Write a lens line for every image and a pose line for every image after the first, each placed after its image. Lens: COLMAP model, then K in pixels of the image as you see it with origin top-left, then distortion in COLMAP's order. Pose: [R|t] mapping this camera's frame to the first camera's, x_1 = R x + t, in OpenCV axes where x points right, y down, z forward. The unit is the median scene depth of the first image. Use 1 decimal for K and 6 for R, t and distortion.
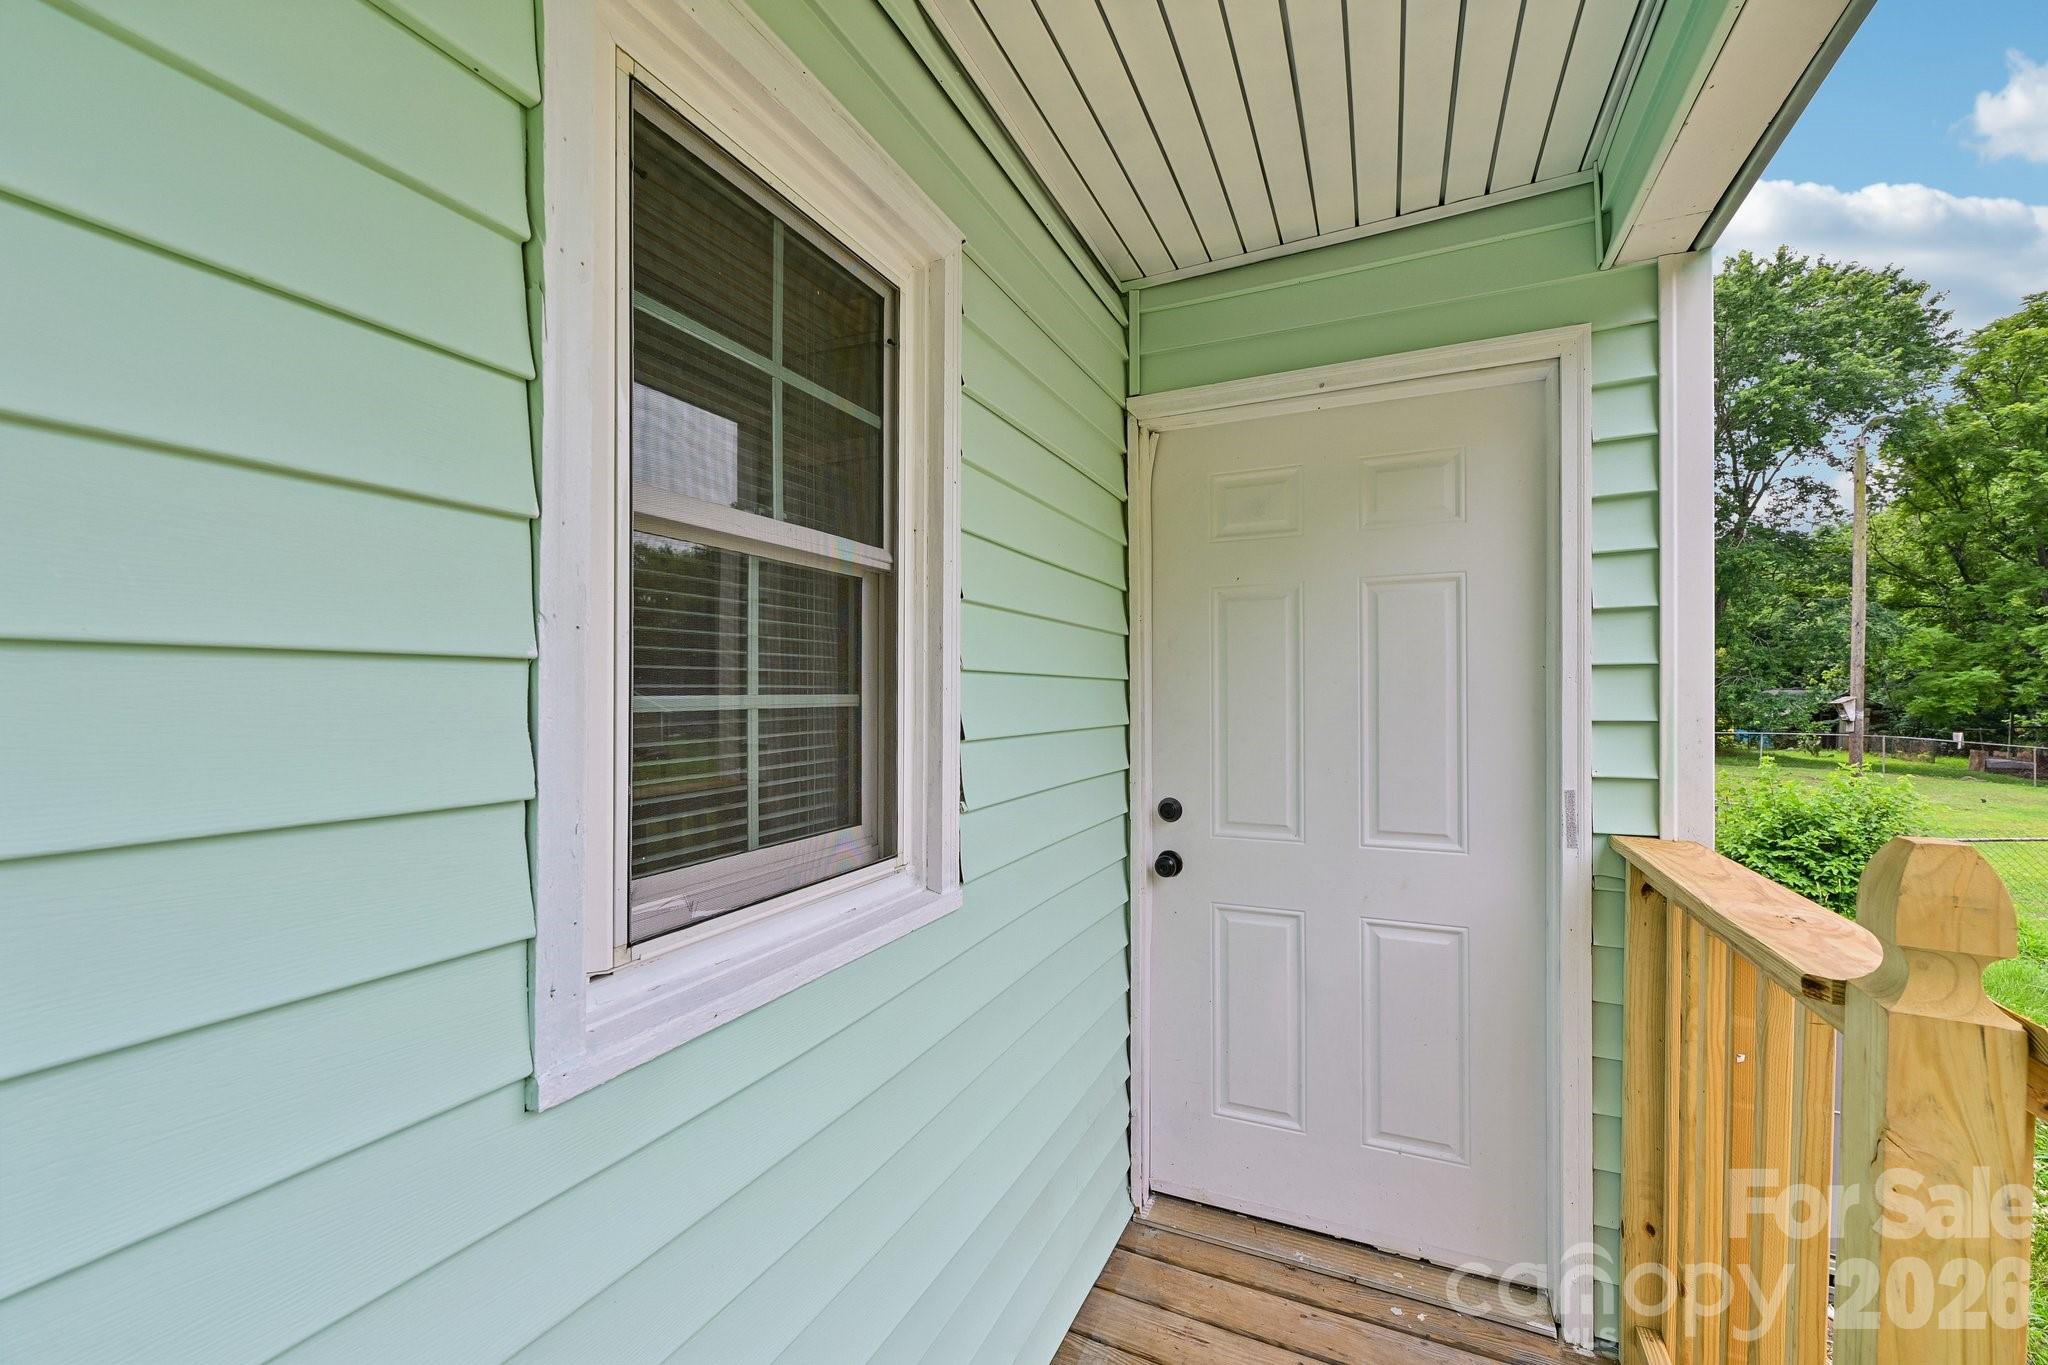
lens RADIAL K [[808.9, 0, 1017.2], [0, 808.9, 685.3], [0, 0, 1]] dist [-0.000206, -0.000001]
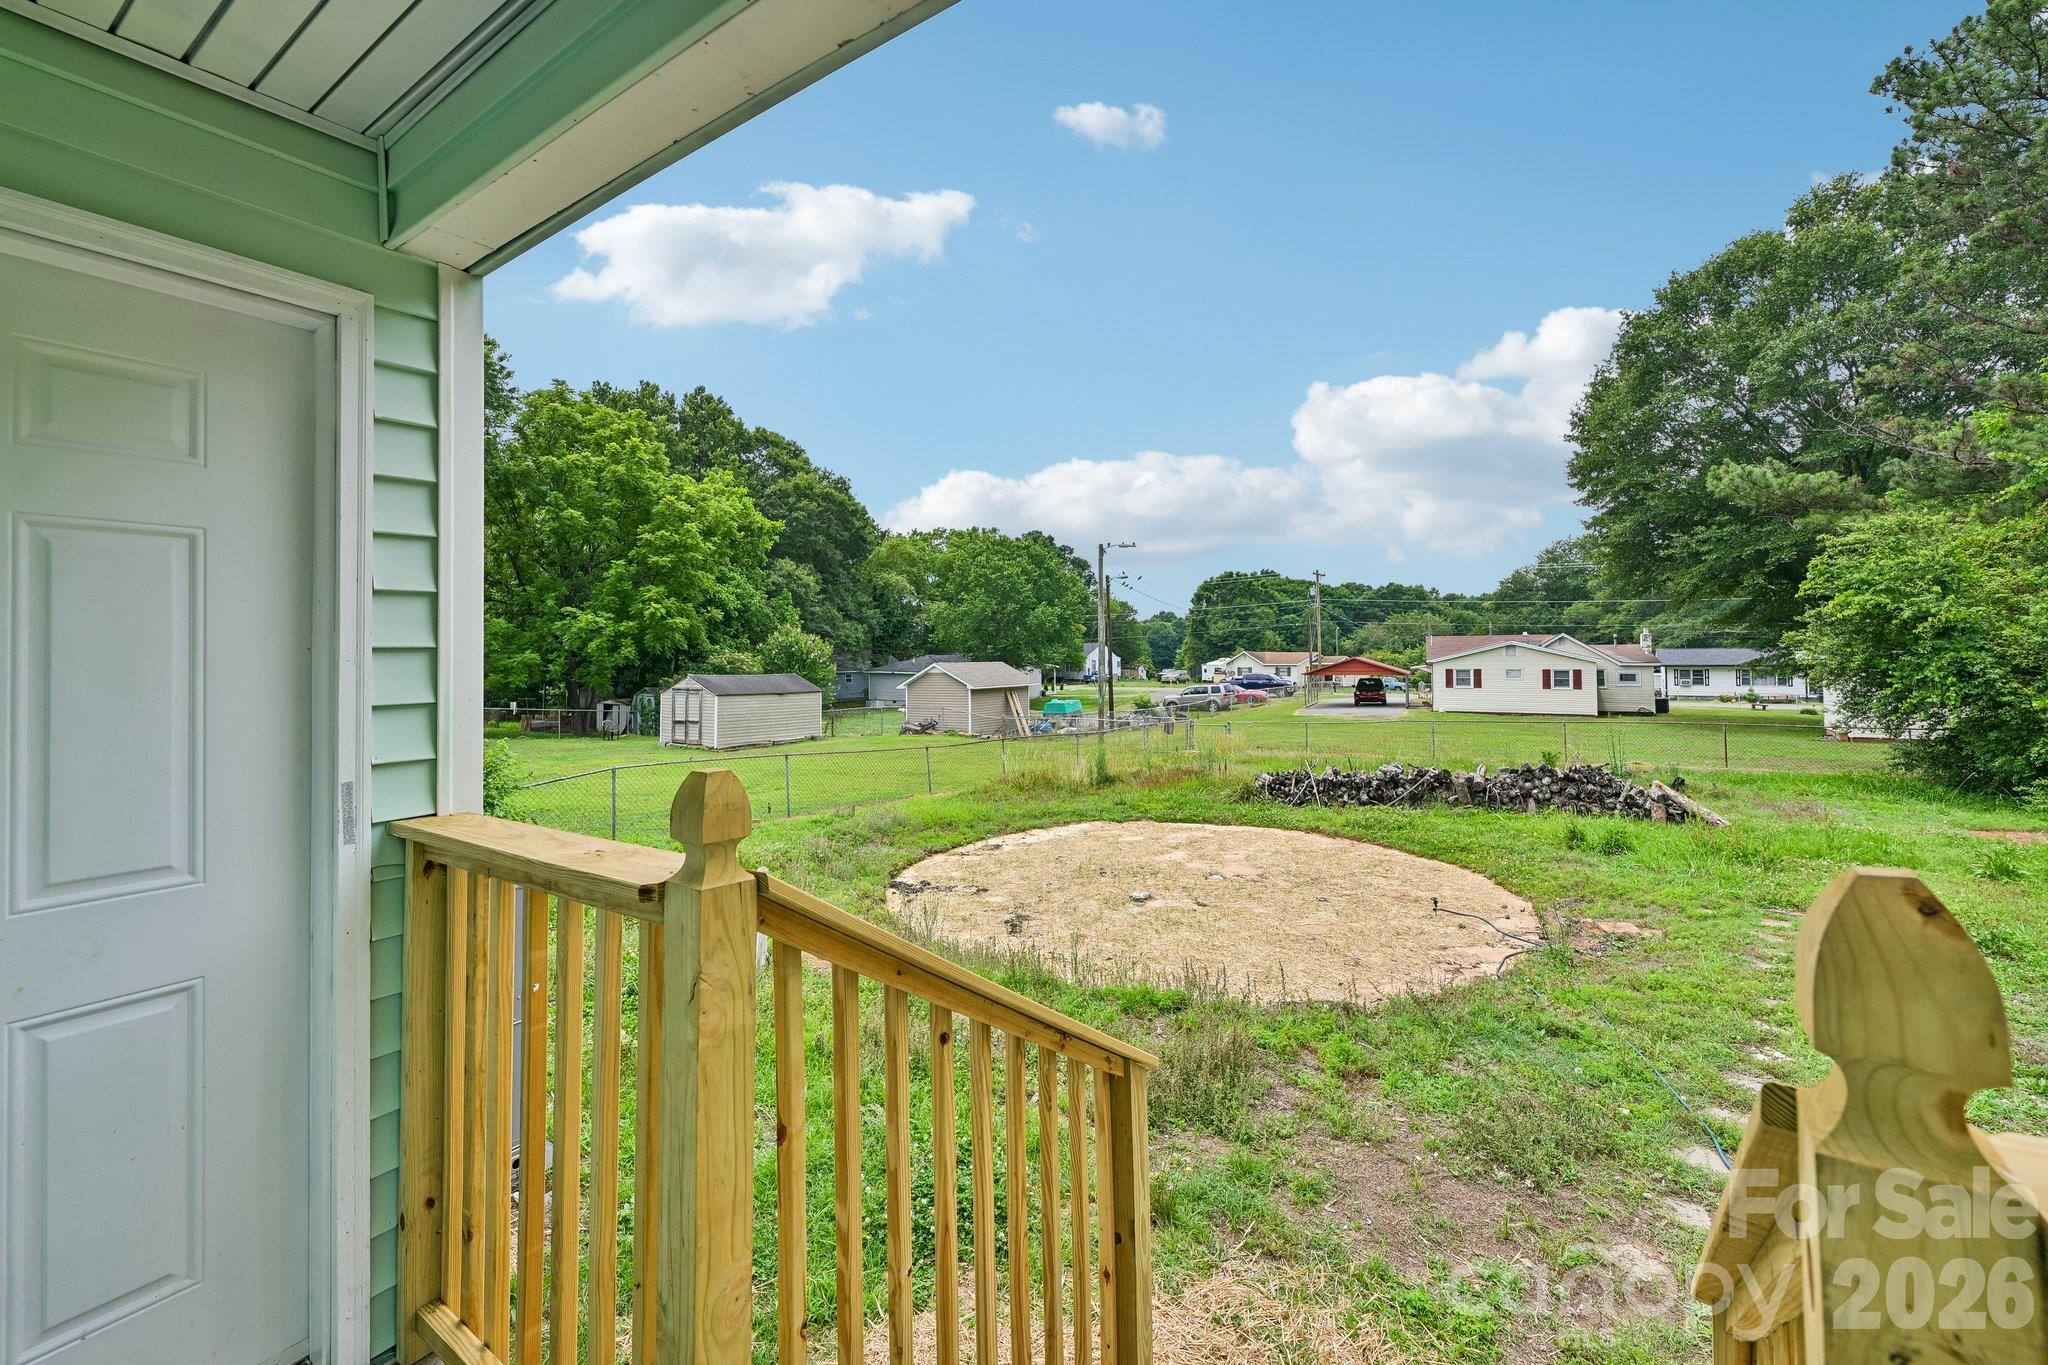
lens RADIAL K [[838.8, 0, 1021.2], [0, 838.8, 632.4], [0, 0, 1]] dist [-0.000172, -0.000115]
pose [[0.154207, 0.031357, 0.987541, -0.149582], [0.008652, 0.999415, -0.033085, -0.003731], [-0.988001, 0.013646, 0.153845, 0.080912]]
